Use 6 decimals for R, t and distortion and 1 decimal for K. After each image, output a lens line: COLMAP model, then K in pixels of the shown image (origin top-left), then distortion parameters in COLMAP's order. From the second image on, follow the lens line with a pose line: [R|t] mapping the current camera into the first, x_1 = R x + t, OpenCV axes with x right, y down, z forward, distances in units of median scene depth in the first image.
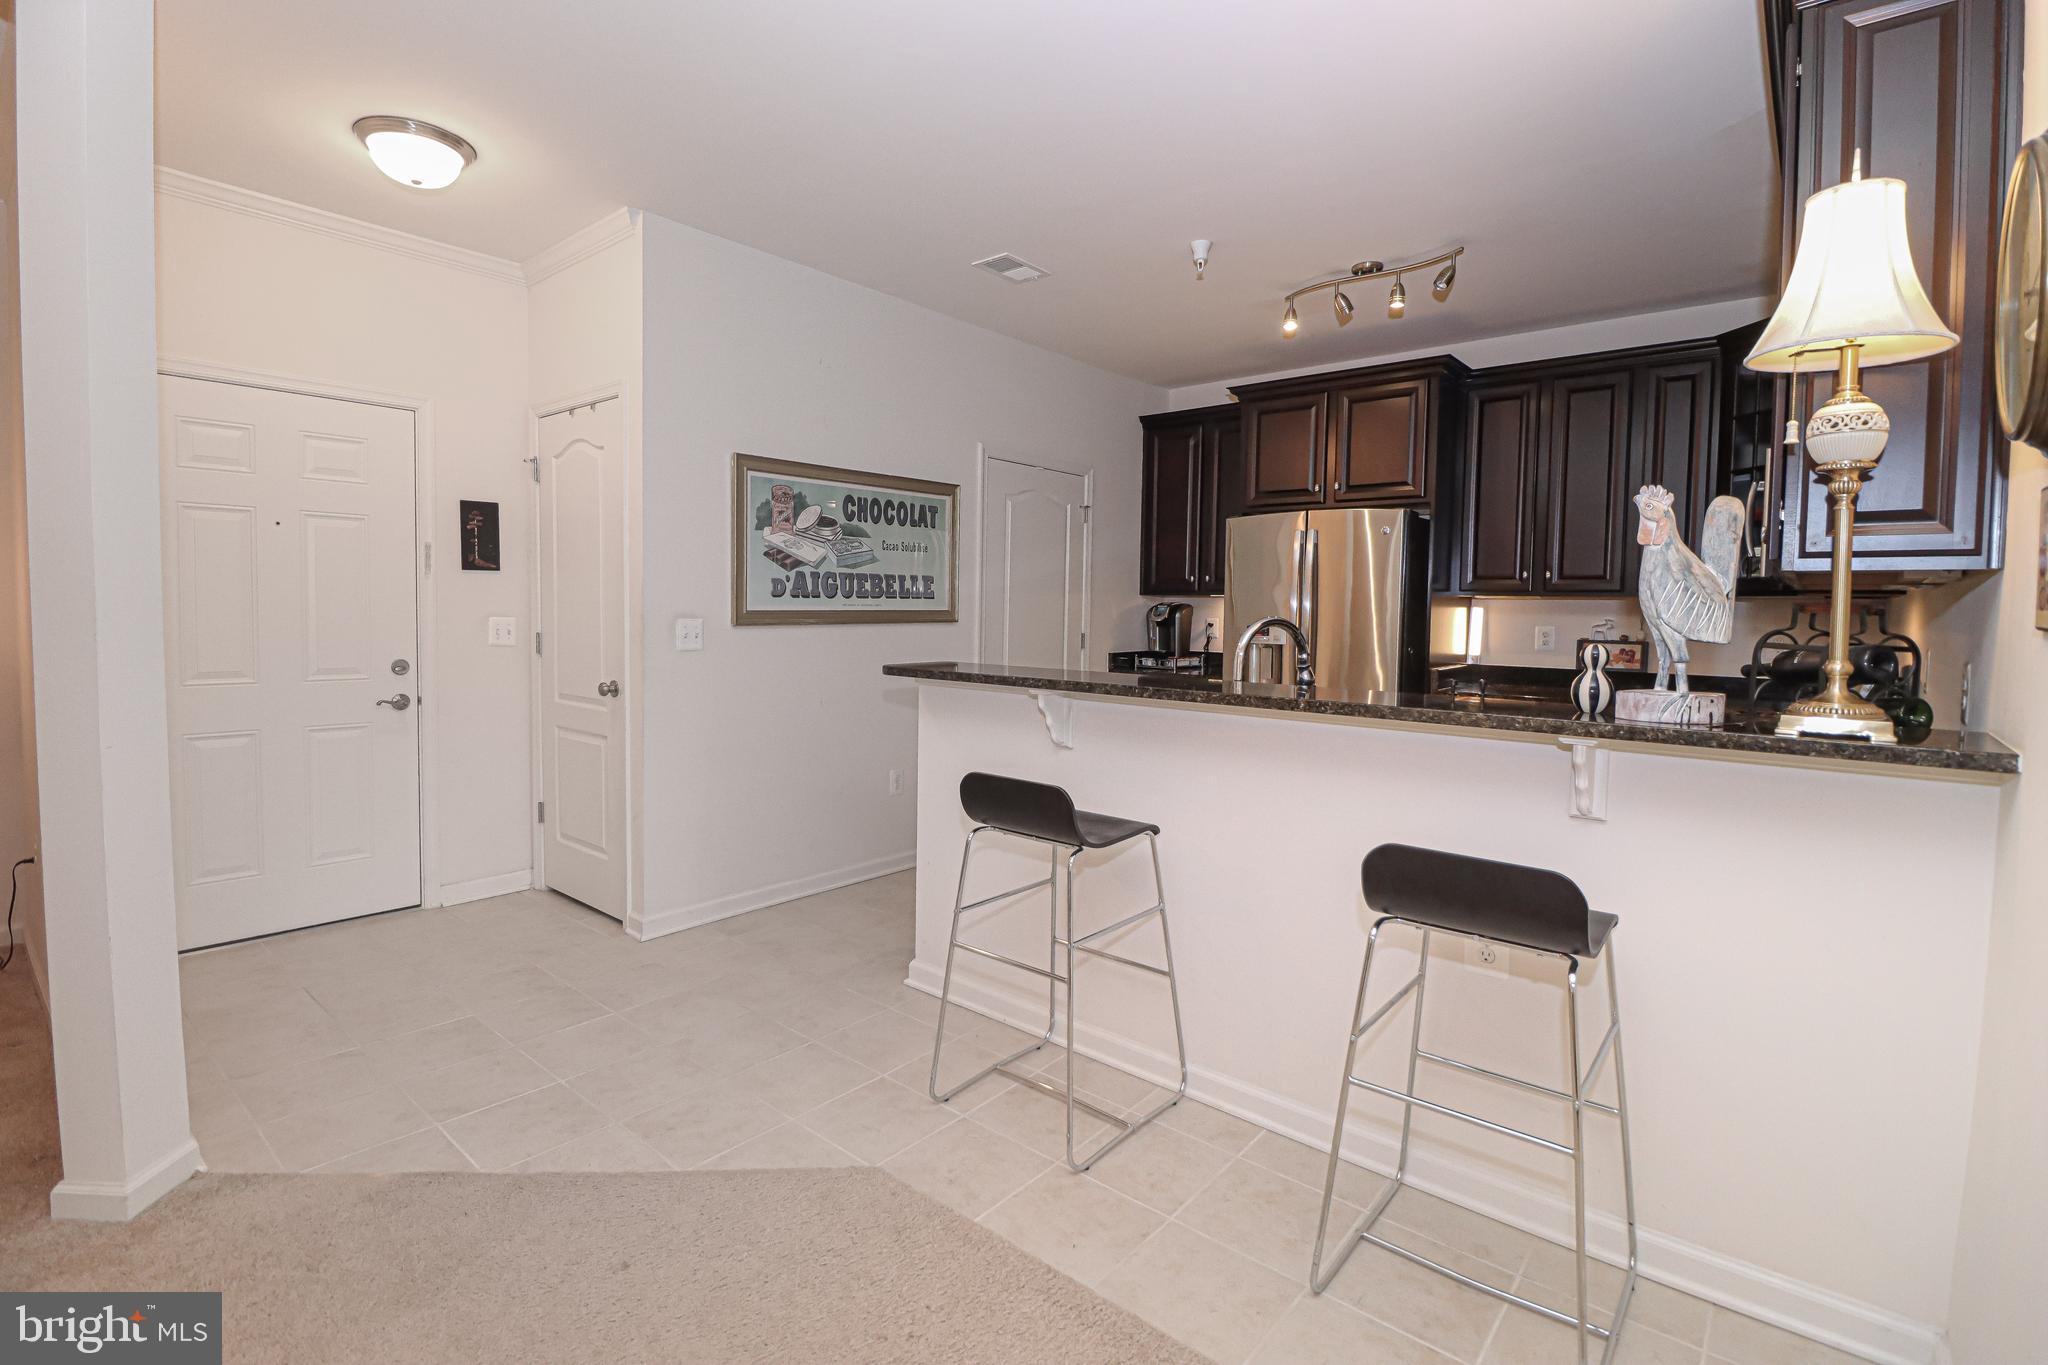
lens RADIAL K [[946.6, 0, 1008.3], [0, 946.6, 656.8], [0, 0, 1]] dist [0.002204, -0.010937]
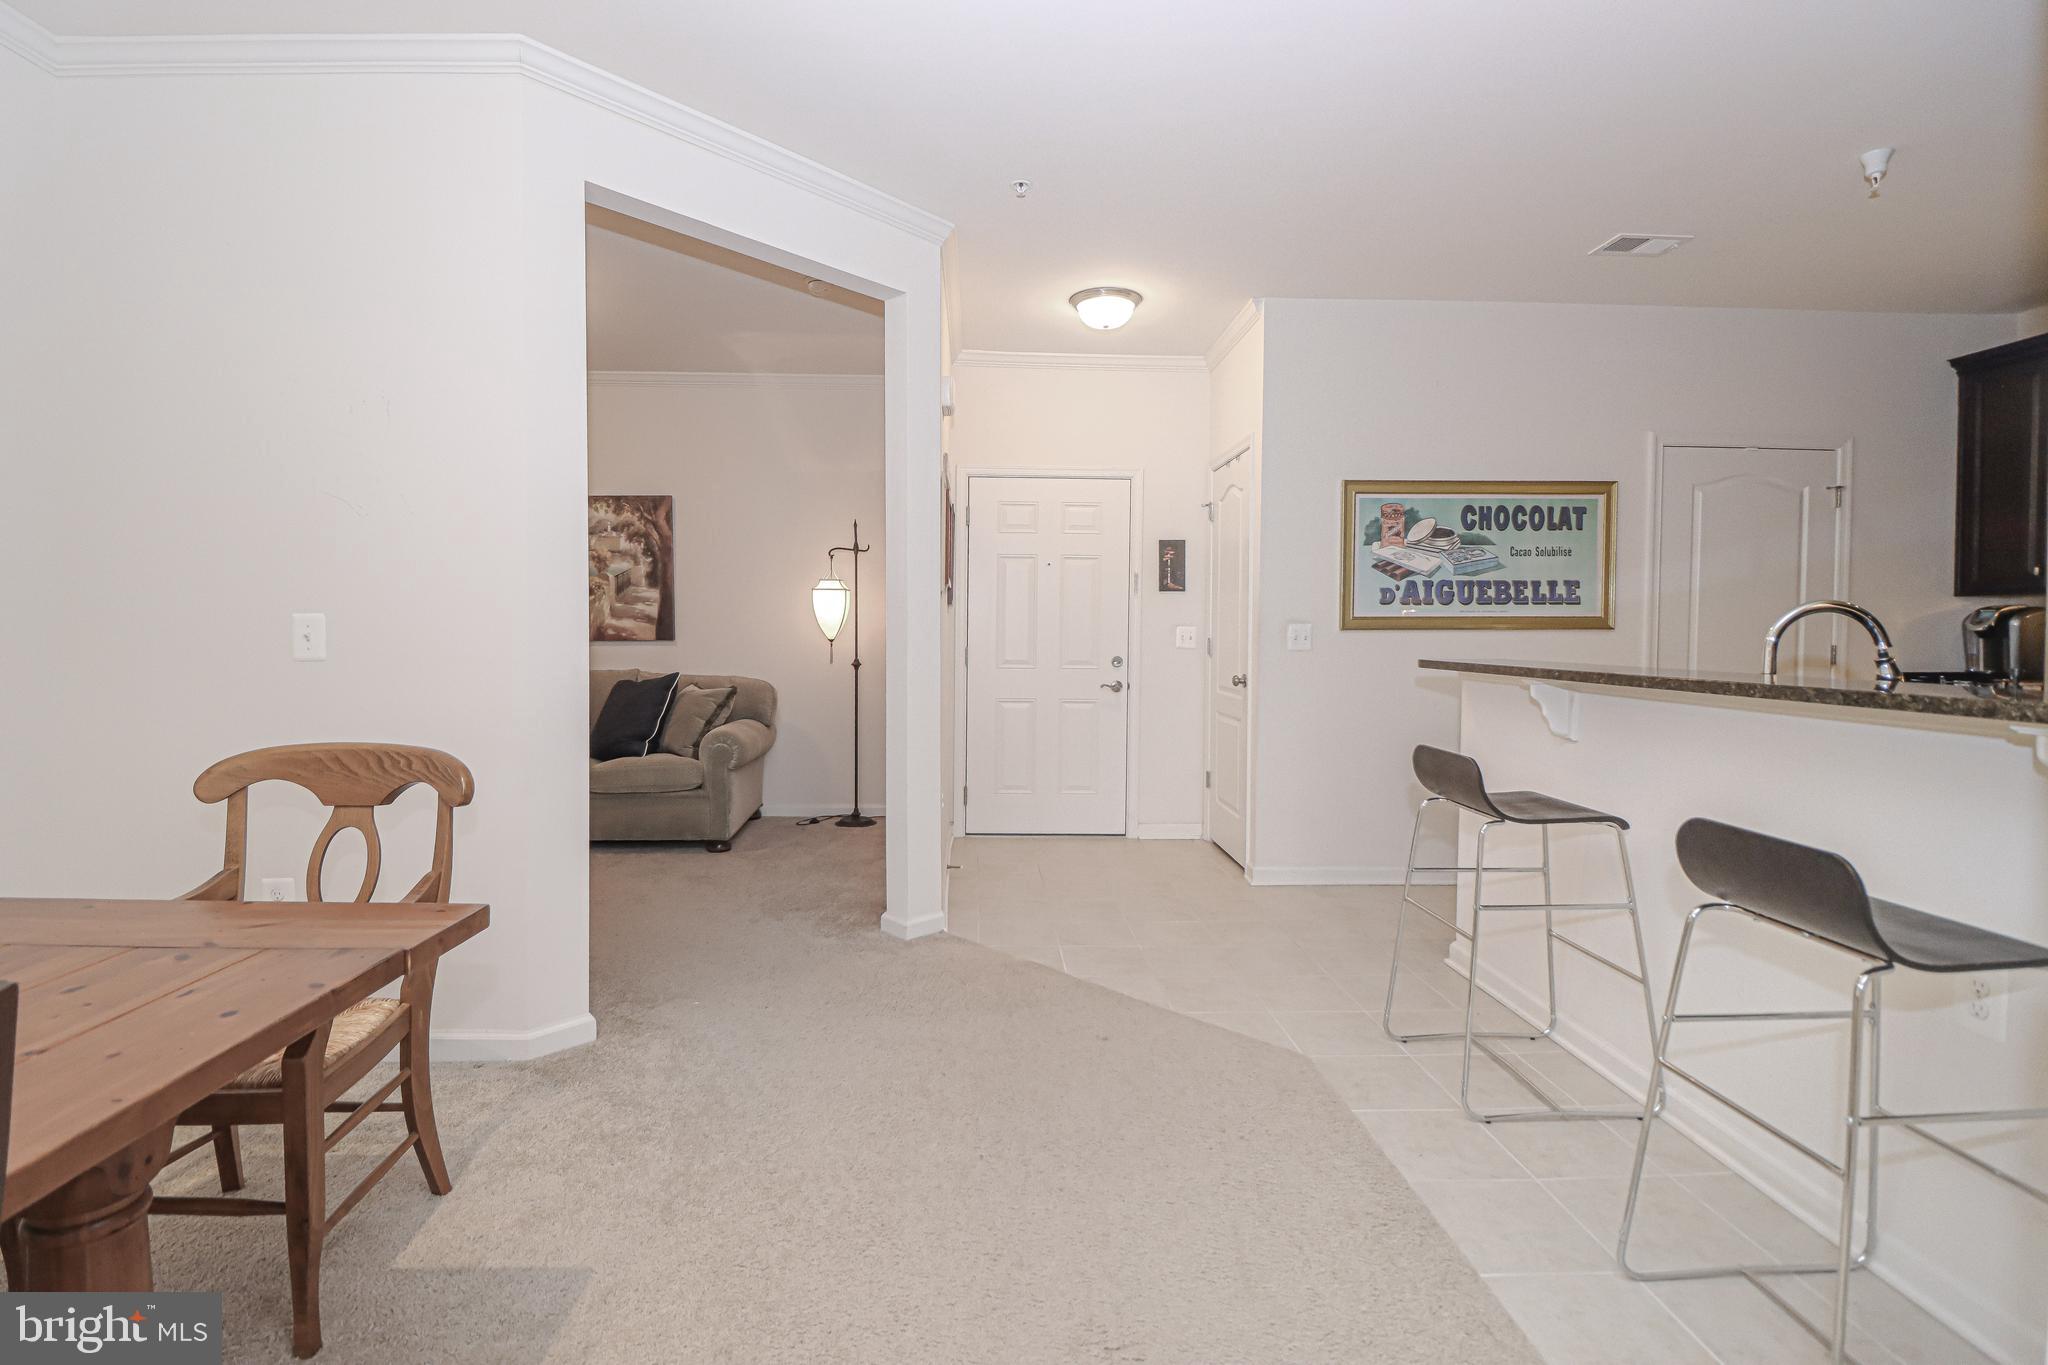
lens RADIAL K [[946.6, 0, 1008.3], [0, 946.6, 656.8], [0, 0, 1]] dist [0.002204, -0.010937]
pose [[0.679584, 0.011330, -0.733511, 0.257471], [-0.035270, 0.999229, -0.017243, 0.031201], [0.732750, 0.037589, 0.679459, -0.068172]]
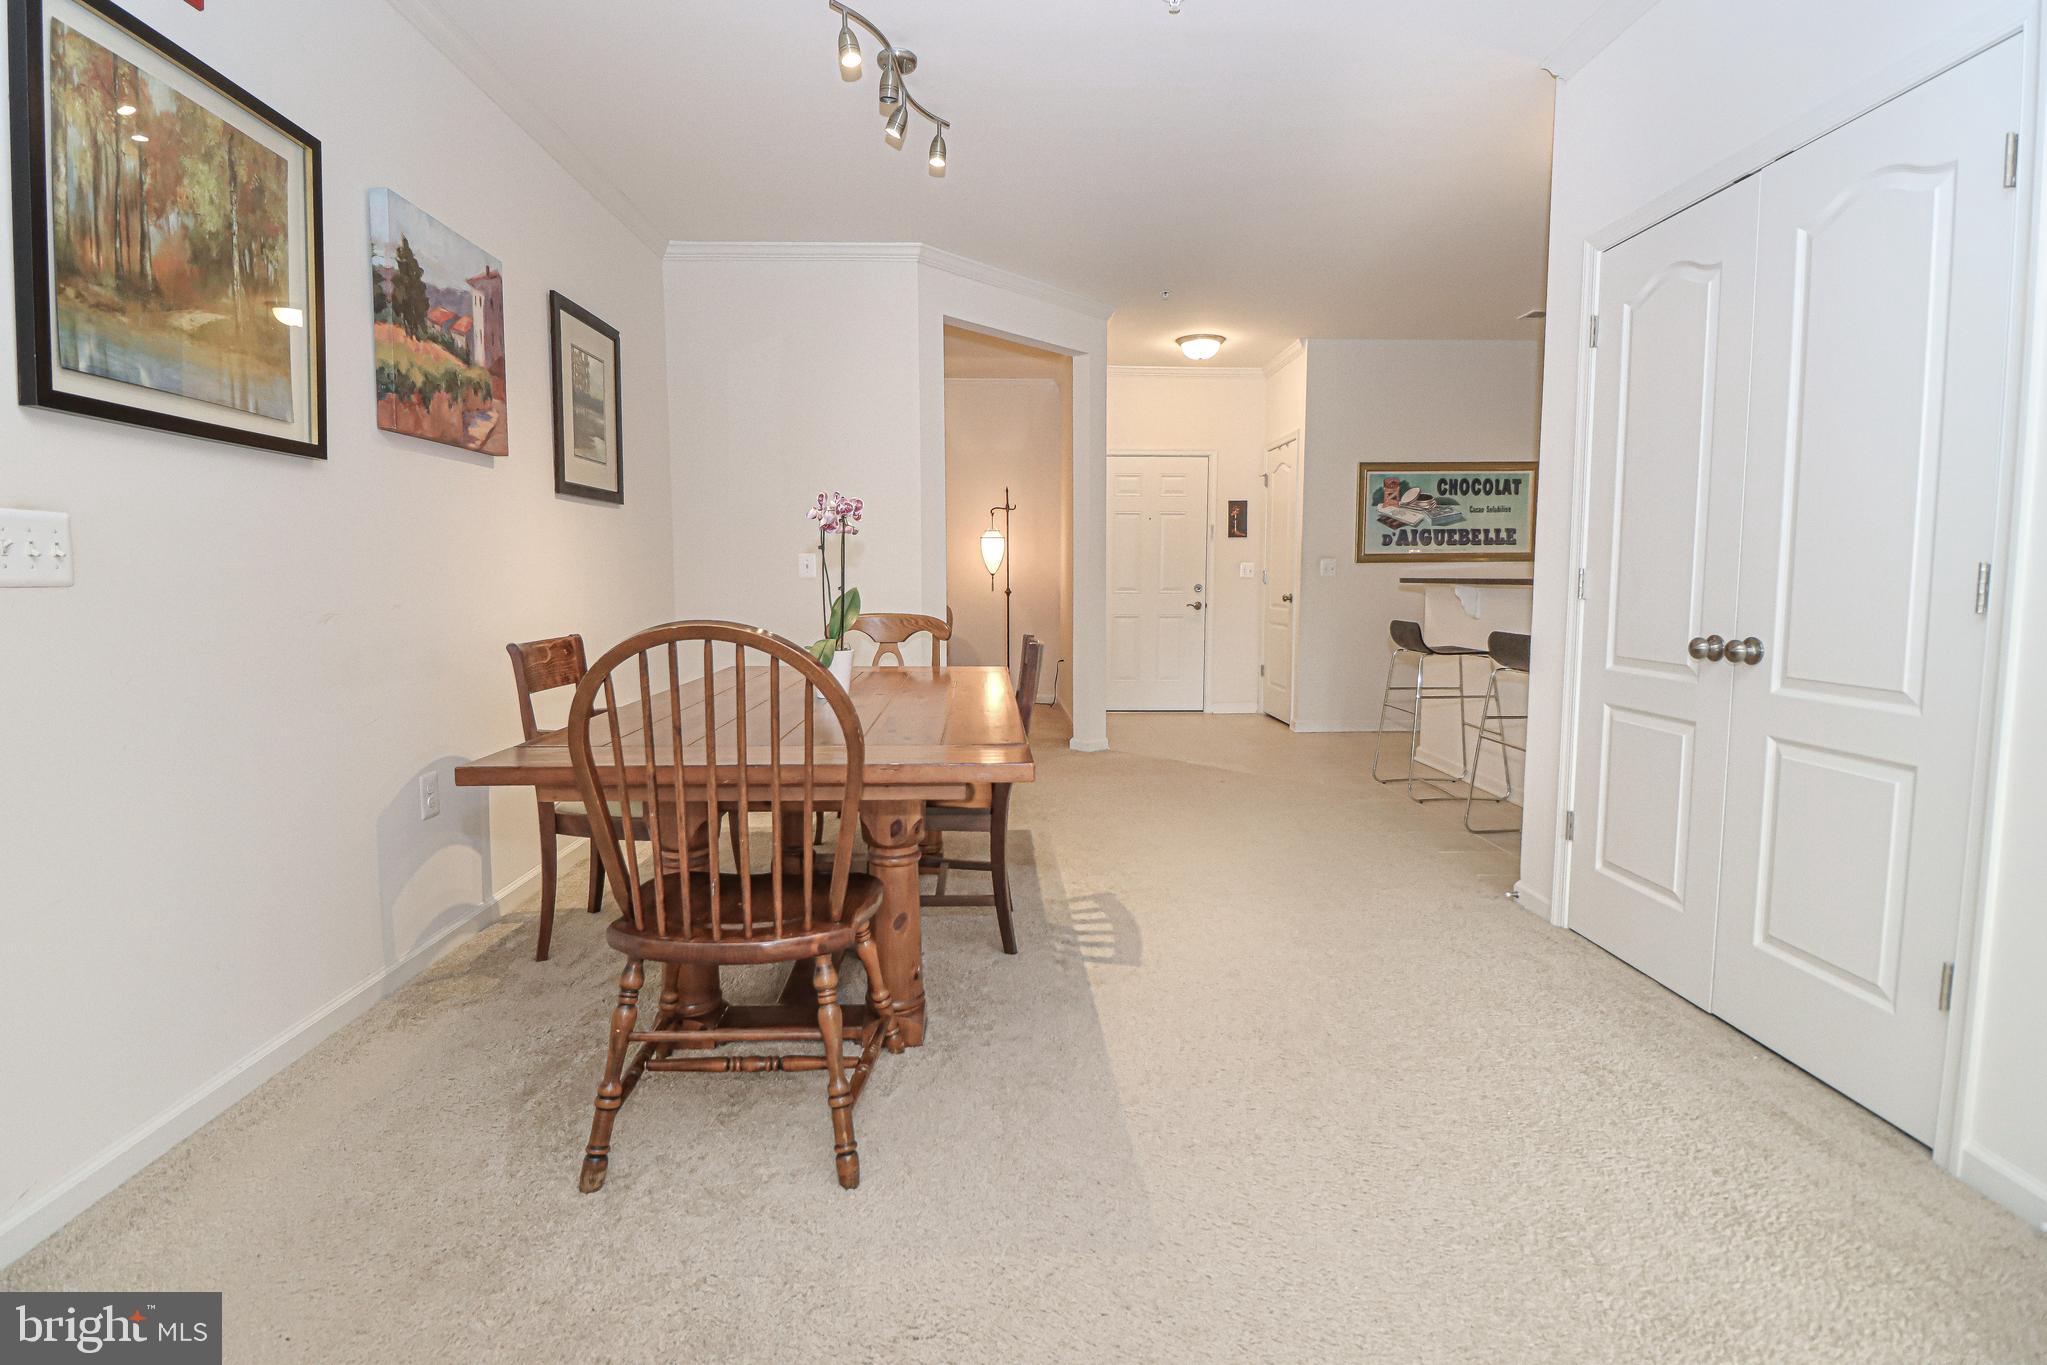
lens RADIAL K [[954.5, 0, 1044.1], [0, 954.5, 660.5], [0, 0, 1]] dist [0.019963, -0.028291]
pose [[0.691001, 0.049776, -0.721138, 0.538765], [-0.027611, 0.998716, 0.042479, 0.080073], [0.722326, -0.009441, 0.691488, -0.569536]]
